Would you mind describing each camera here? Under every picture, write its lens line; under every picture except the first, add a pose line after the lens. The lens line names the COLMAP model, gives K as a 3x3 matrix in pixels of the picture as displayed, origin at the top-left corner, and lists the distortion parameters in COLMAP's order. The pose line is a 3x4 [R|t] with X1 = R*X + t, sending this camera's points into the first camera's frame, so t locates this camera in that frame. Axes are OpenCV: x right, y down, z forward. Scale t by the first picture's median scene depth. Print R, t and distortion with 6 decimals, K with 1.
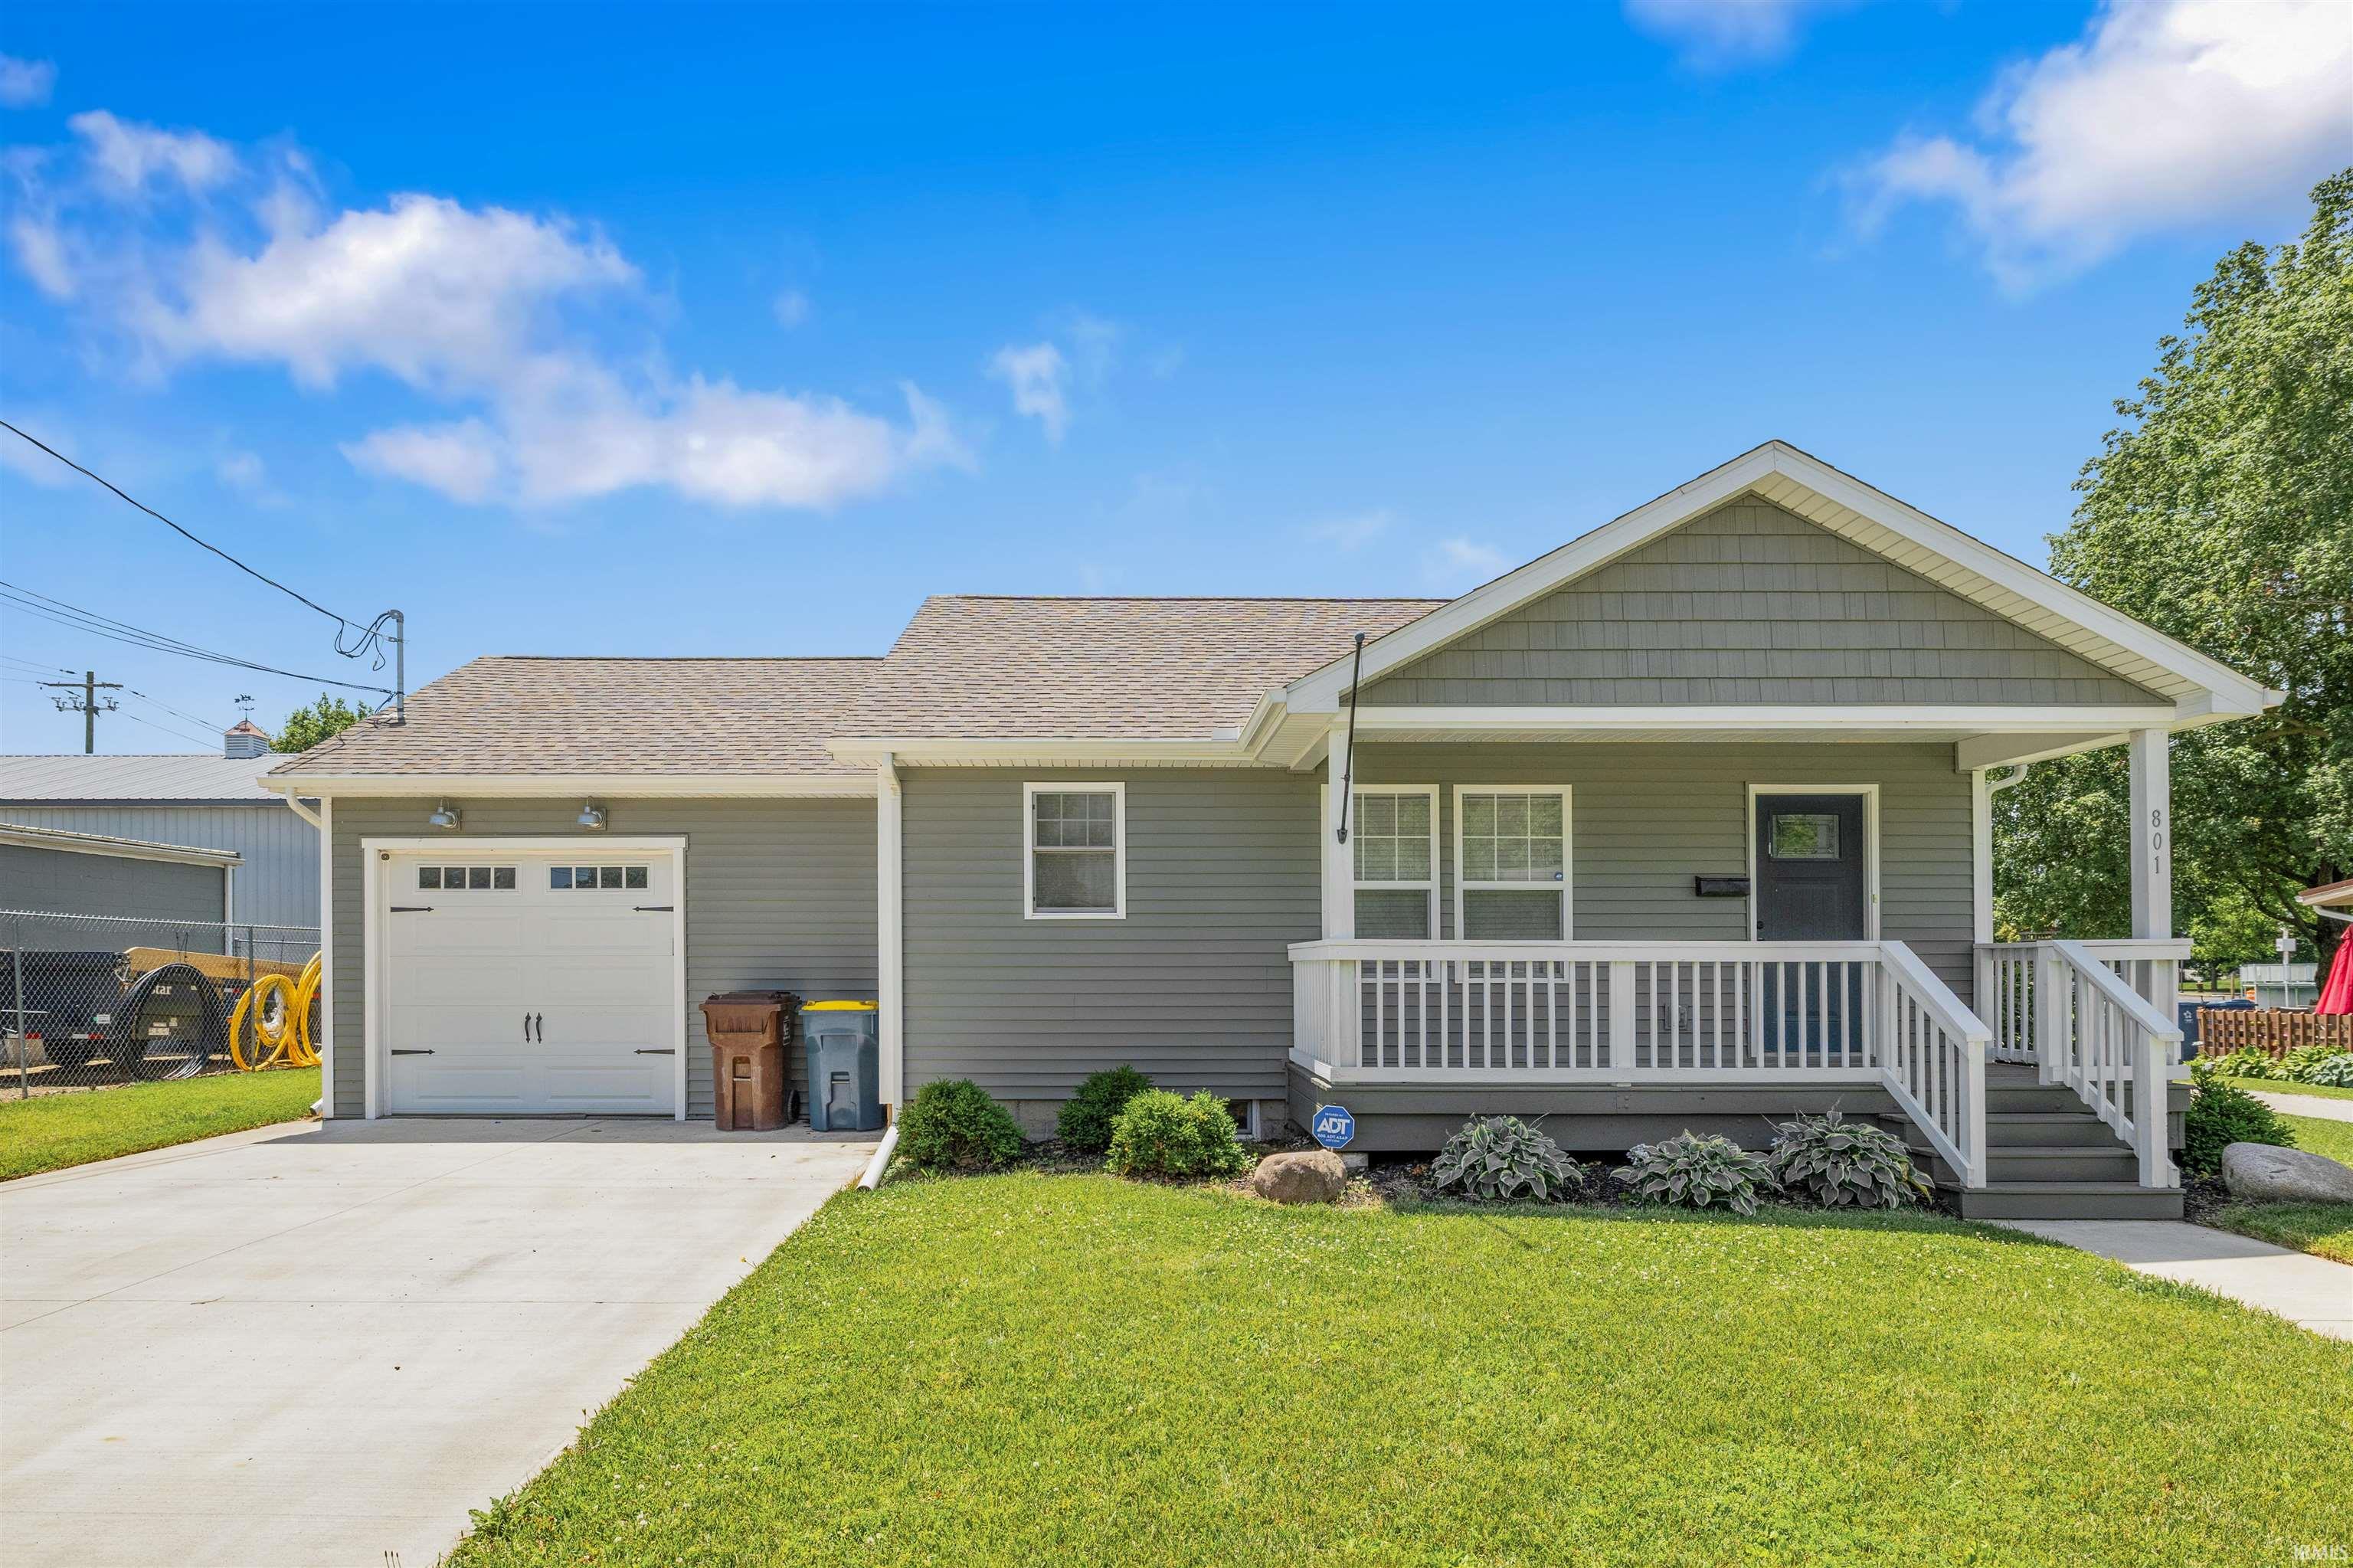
lens RADIAL K [[1221.2, 0, 1171.3], [0, 1221.2, 809.8], [0, 0, 1]] dist [-0.012268, -0.000202]
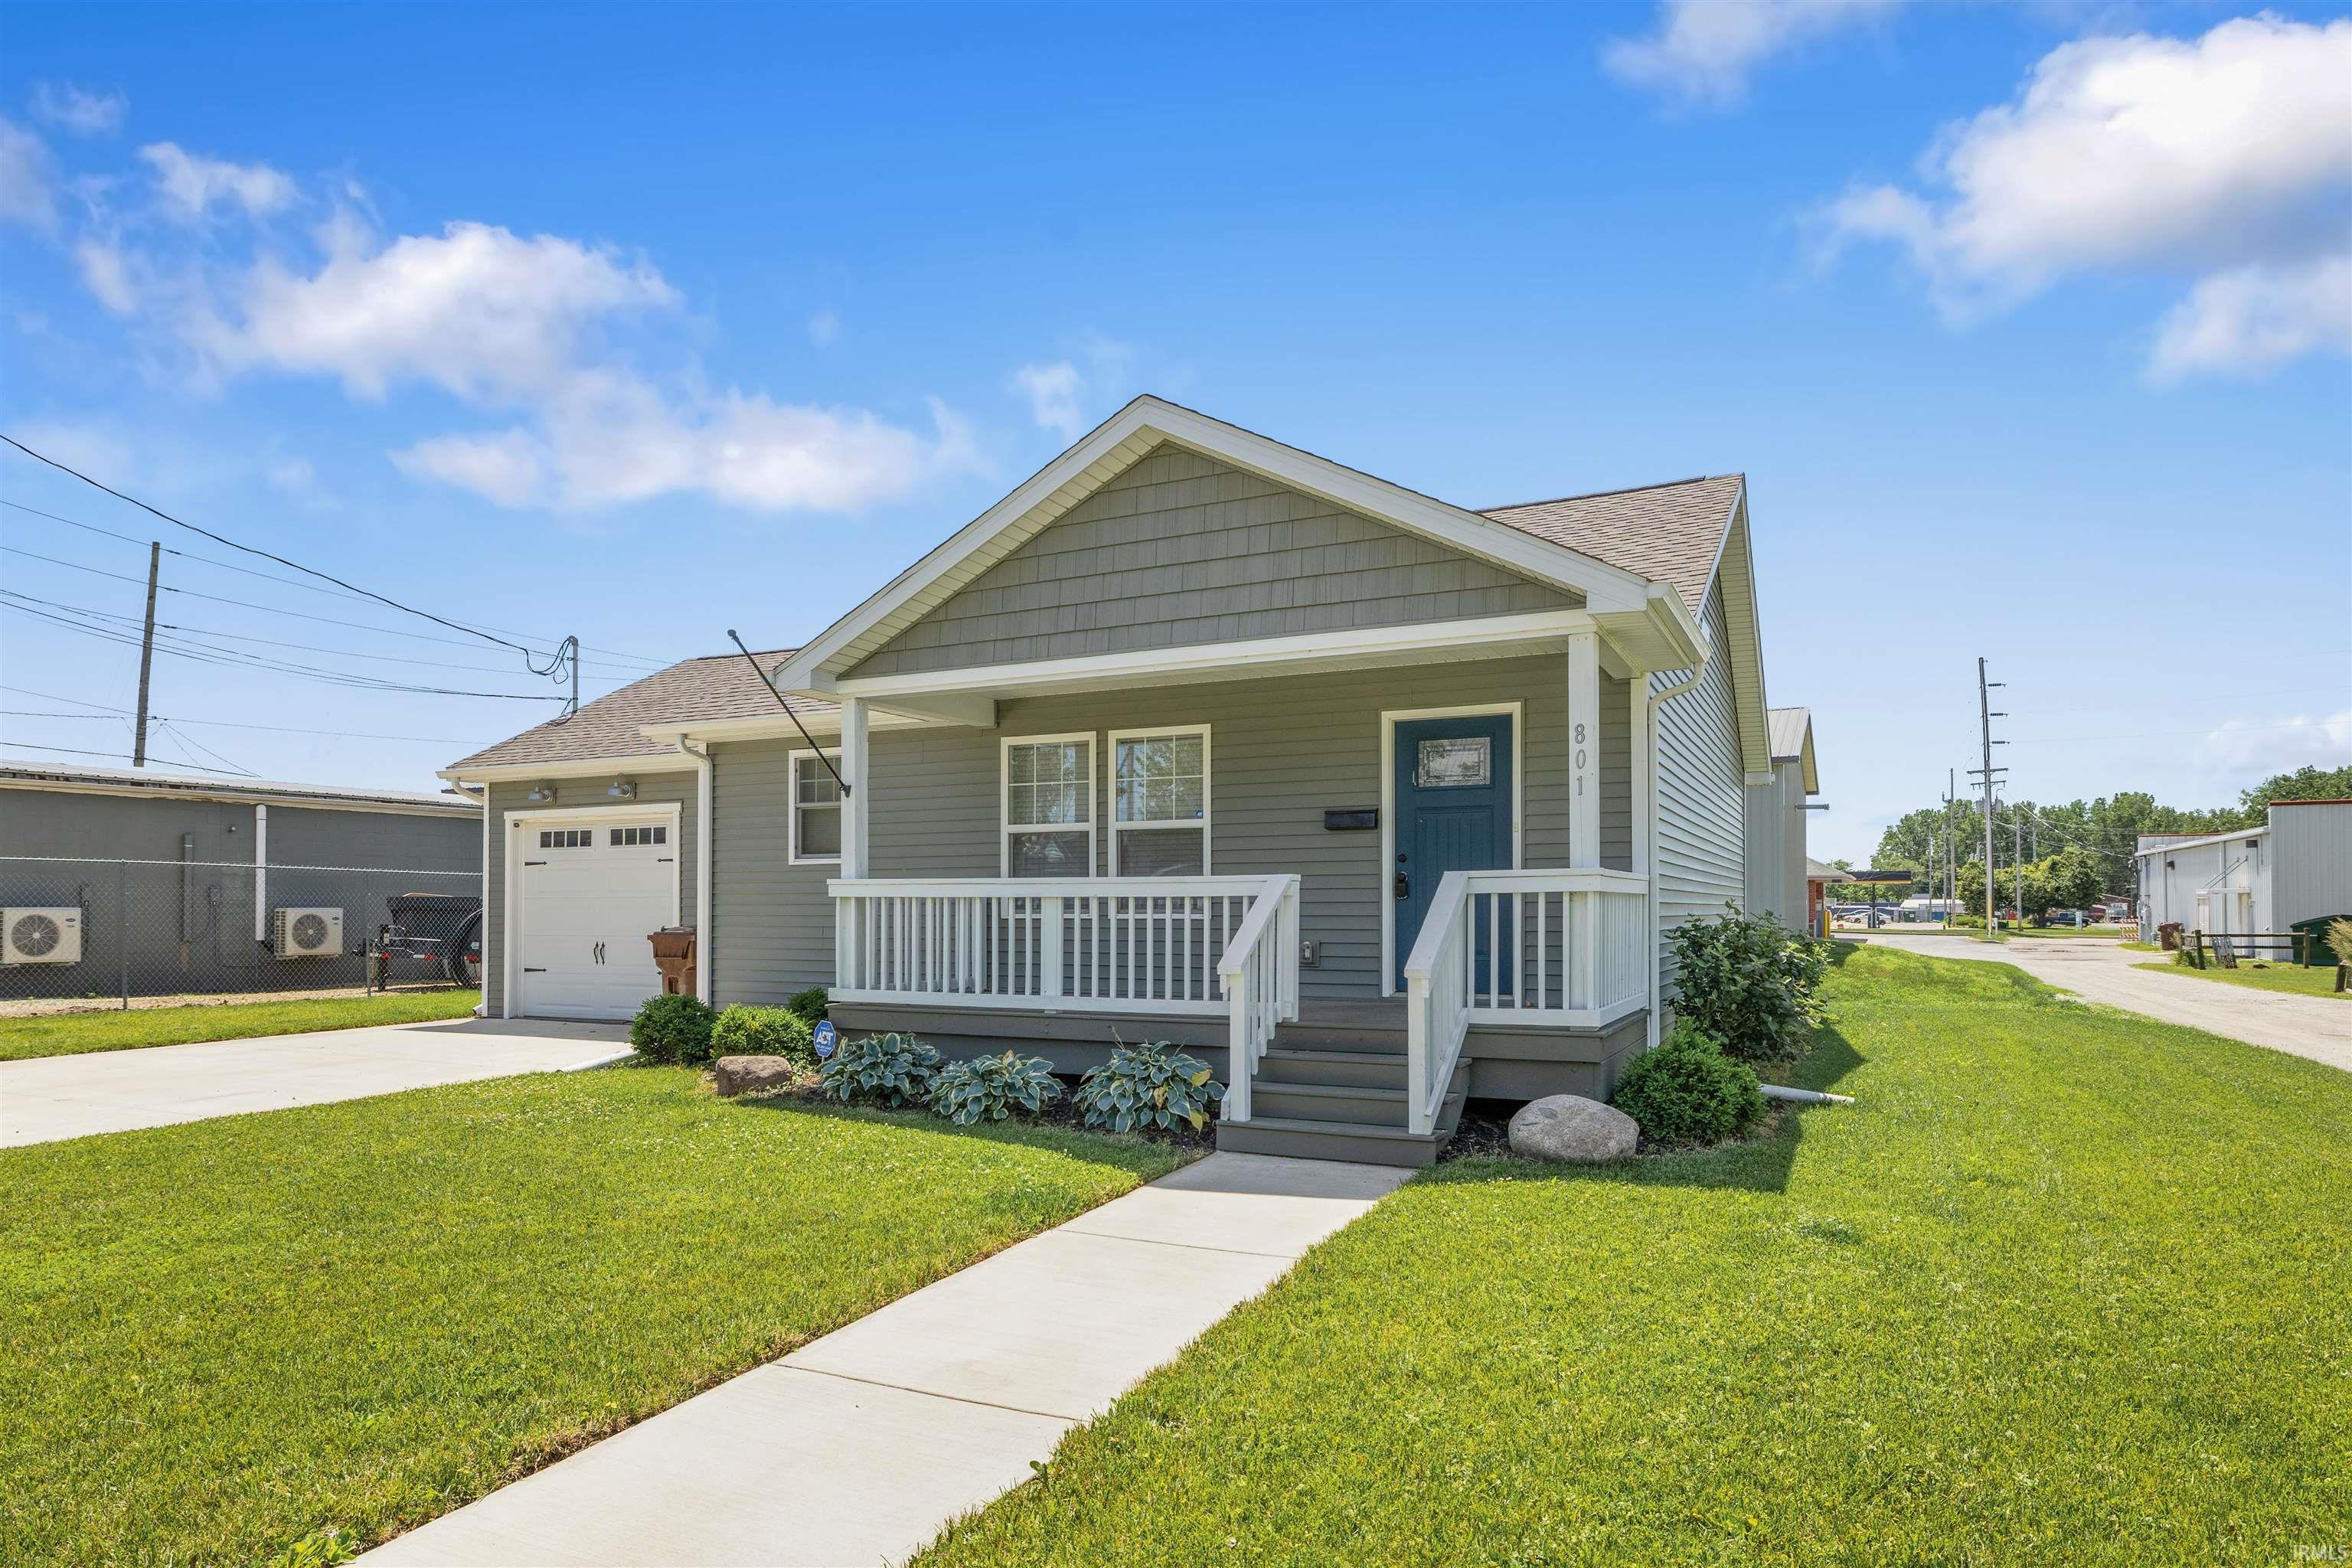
lens RADIAL K [[1308.5, 0, 1234.5], [0, 1308.5, 711.0], [0, 0, 1]] dist [-0.016744, -0.001810]
pose [[0.908573, -0.065471, -0.412563, 0.804696], [0.057036, 0.997835, -0.032743, 0.005793], [0.413813, 0.006219, 0.910341, 0.012426]]
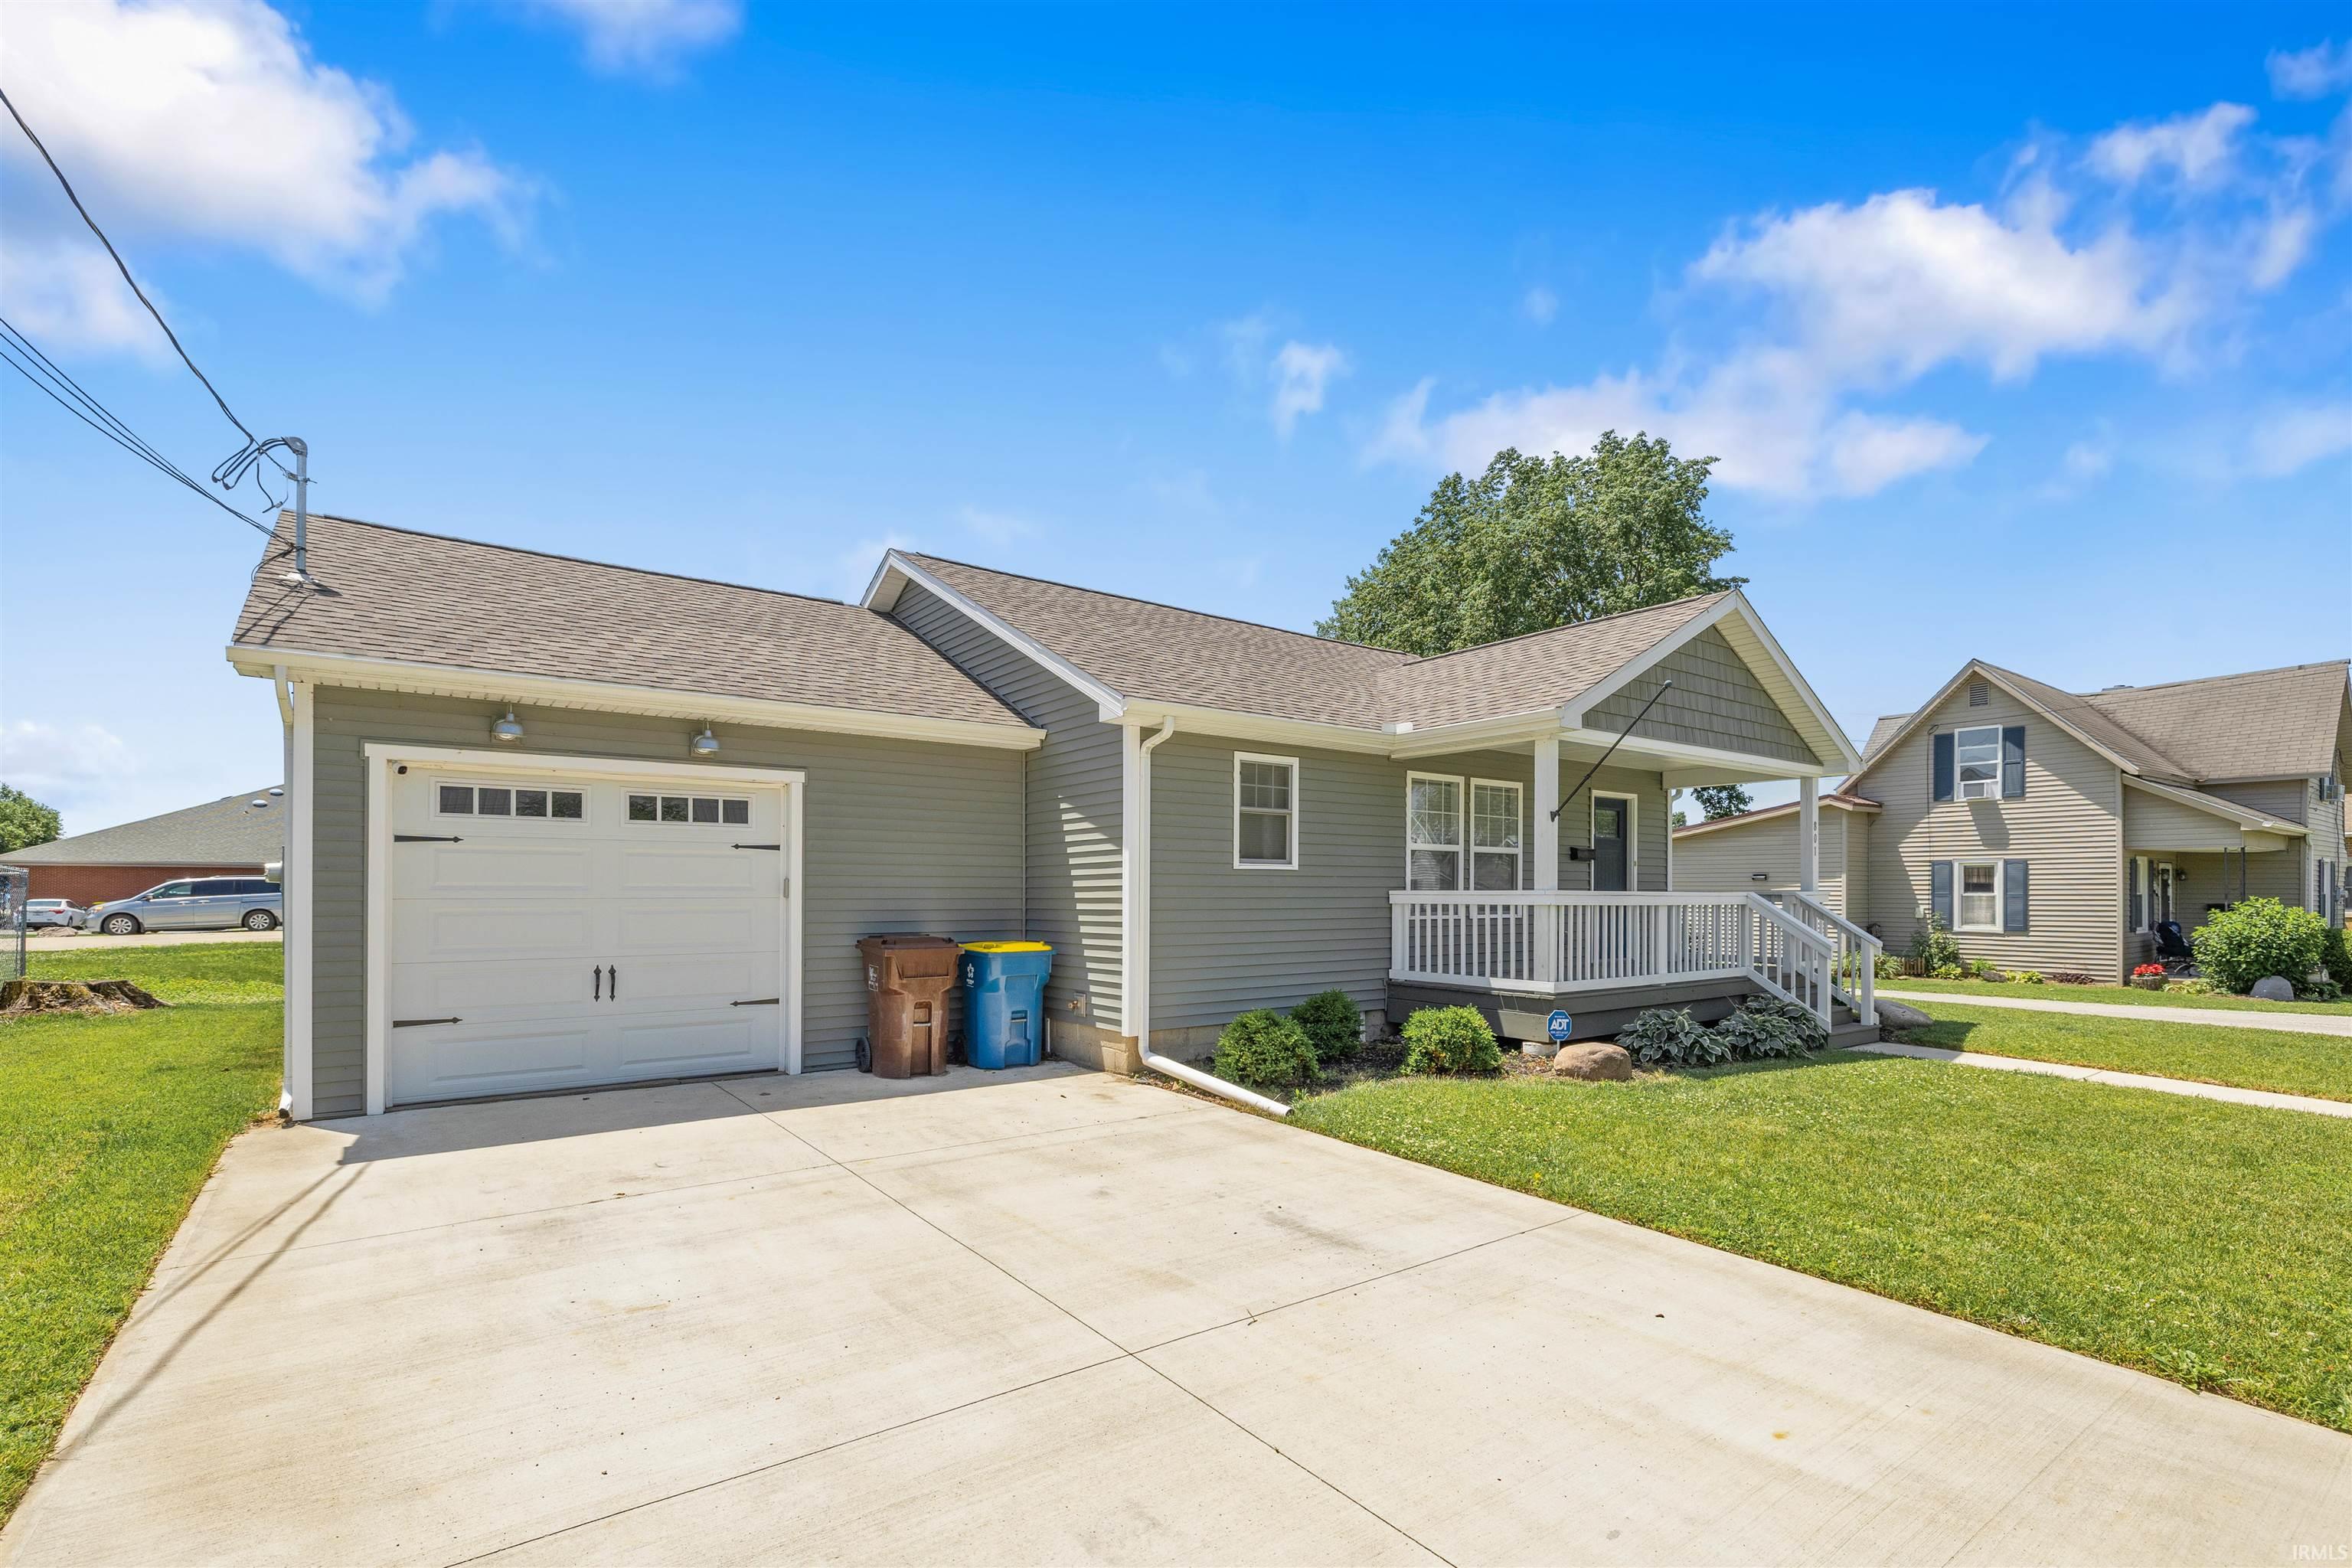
lens RADIAL K [[991.0, 0, 1167.6], [0, 991.0, 772.1], [0, 0, 1]] dist [-0.002955, 0.000044]
pose [[0.827771, 0.069392, 0.556758, -0.698049], [-0.073150, 0.997200, -0.015531, 0.016751], [-0.556276, -0.027871, 0.830530, 0.247952]]
